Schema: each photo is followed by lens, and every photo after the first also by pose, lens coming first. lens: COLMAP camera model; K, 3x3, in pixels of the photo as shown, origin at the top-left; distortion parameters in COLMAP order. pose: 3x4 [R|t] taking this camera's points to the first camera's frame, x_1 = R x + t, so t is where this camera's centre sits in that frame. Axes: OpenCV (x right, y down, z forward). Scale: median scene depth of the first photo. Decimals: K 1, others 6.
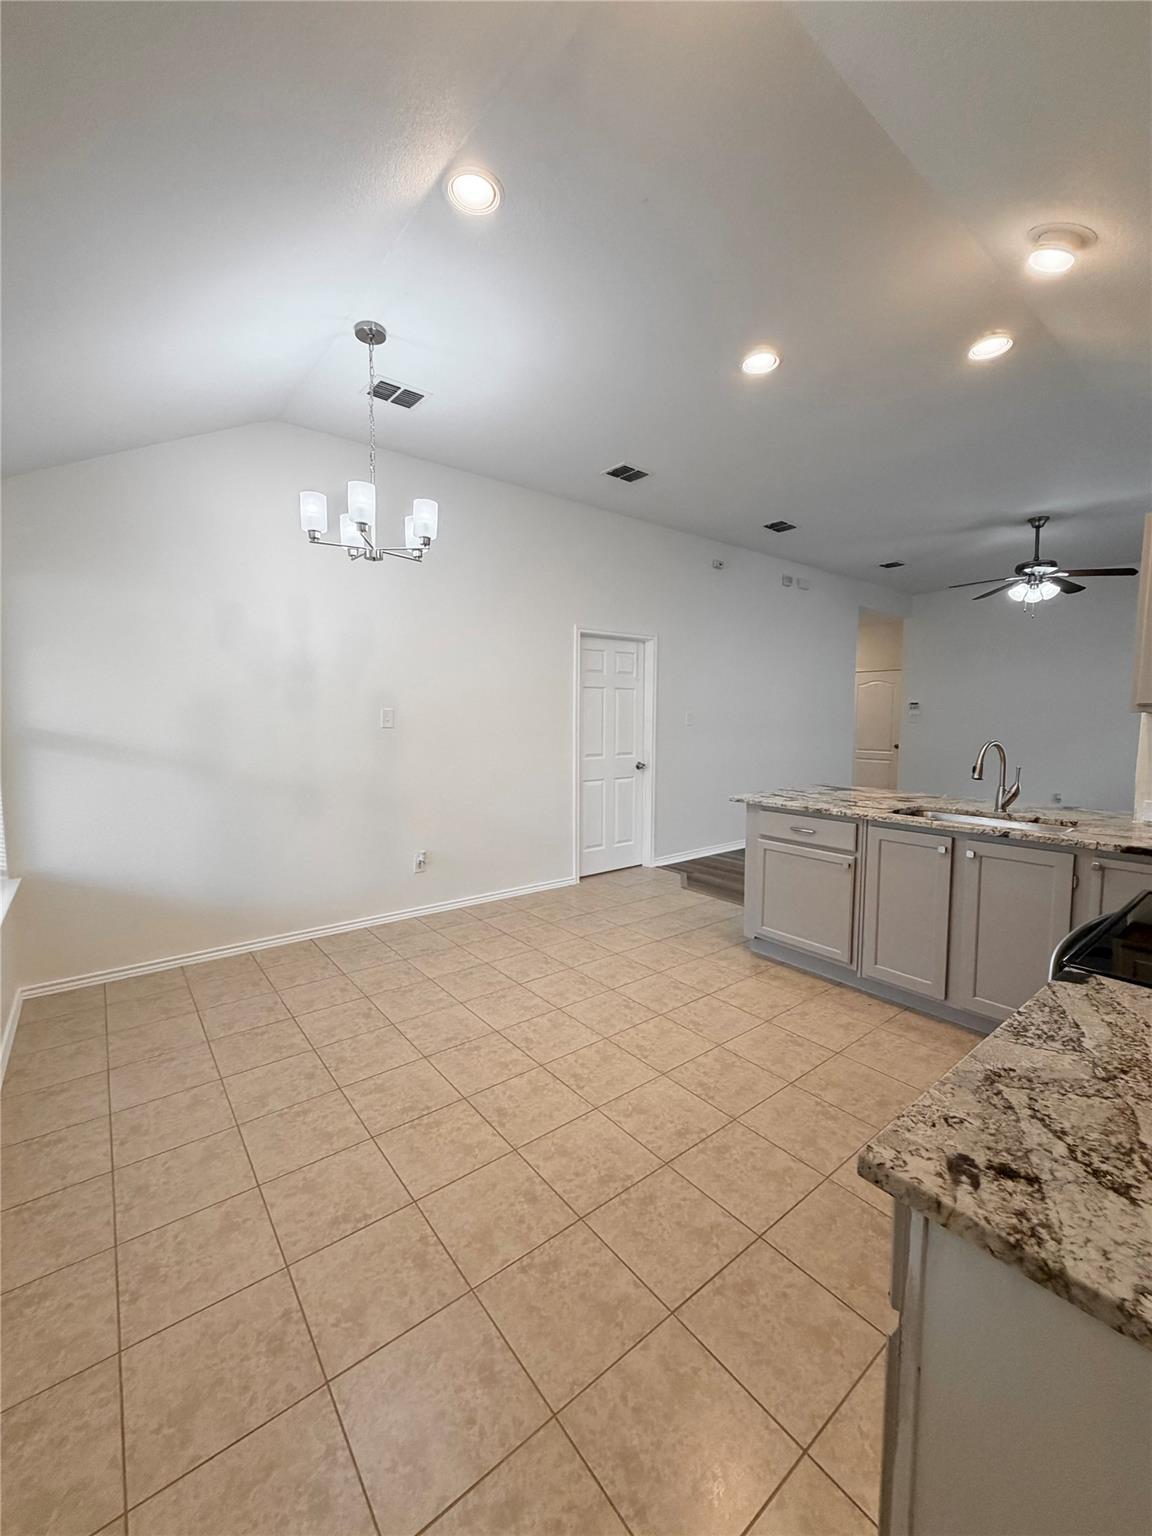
lens RADIAL K [[613.5, 0, 575.4], [0, 613.5, 755.4], [0, 0, 1]] dist [0.001439, 0.000110]
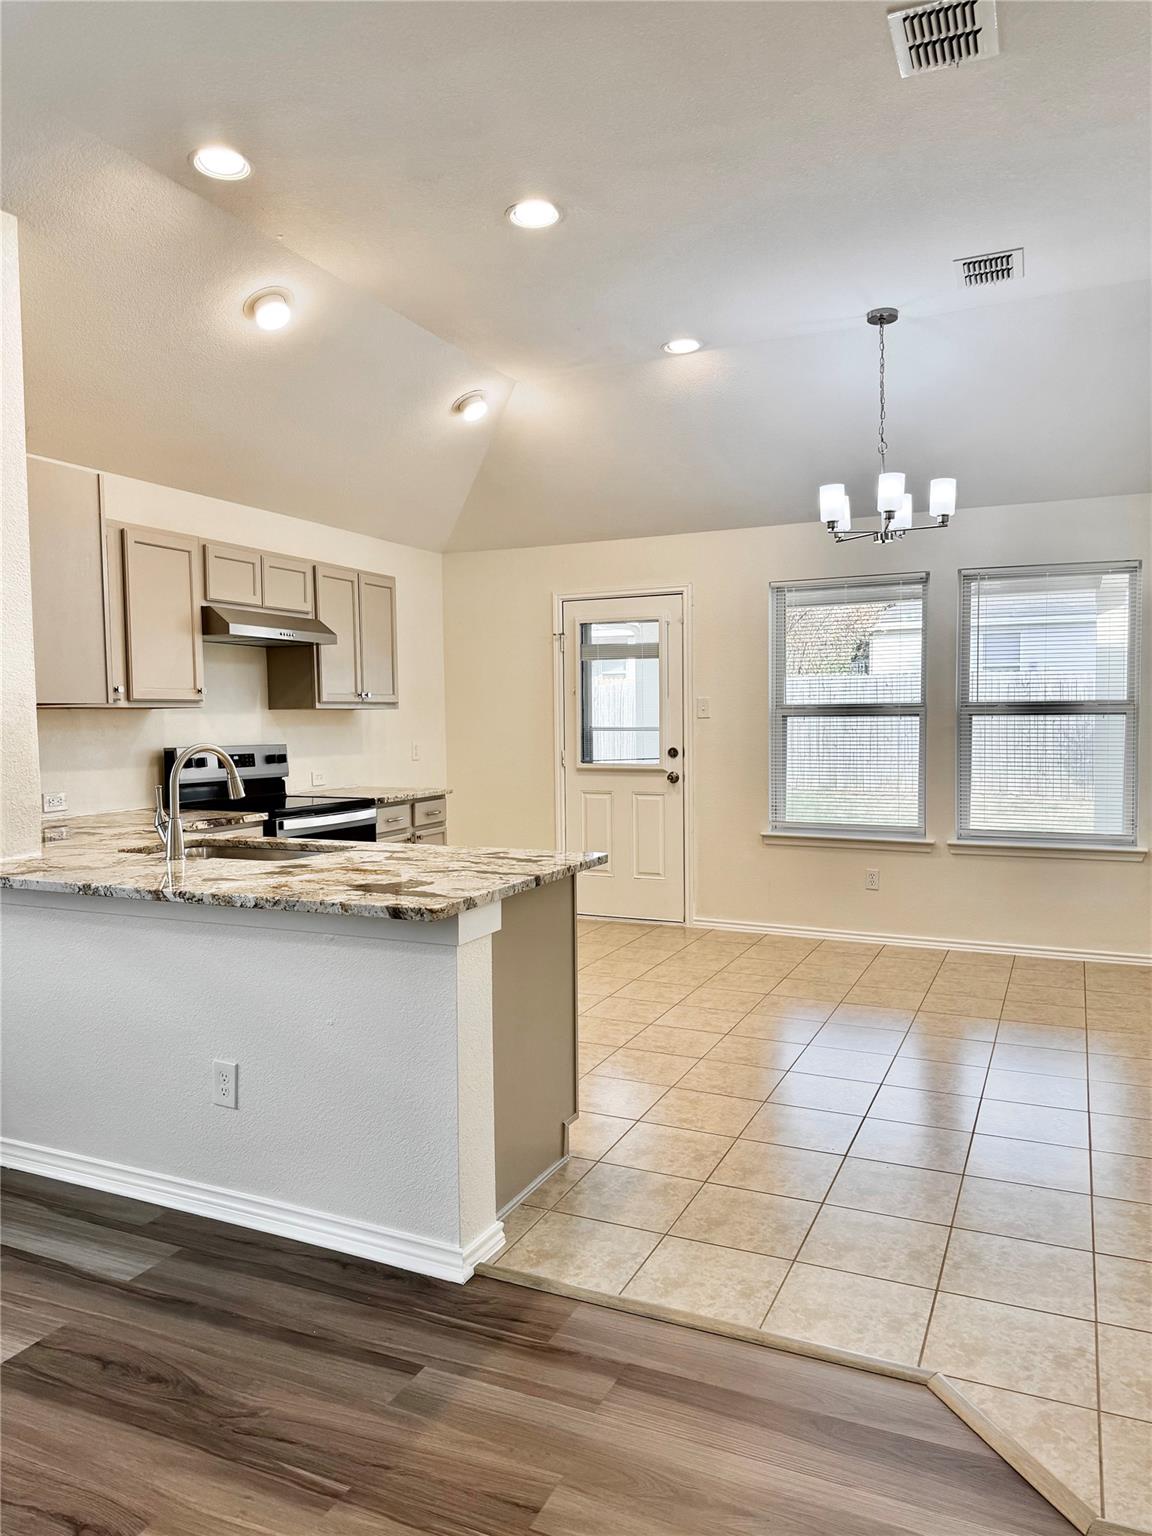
lens RADIAL K [[1080.8, 0, 577.3], [0, 1080.8, 771.1], [0, 0, 1]] dist [-0.001107, -0.002174]
pose [[-0.887144, 0.032967, -0.460314, 0.974167], [-0.024393, 0.992701, 0.118108, -0.159397], [0.460847, 0.116007, -0.879865, 2.499225]]
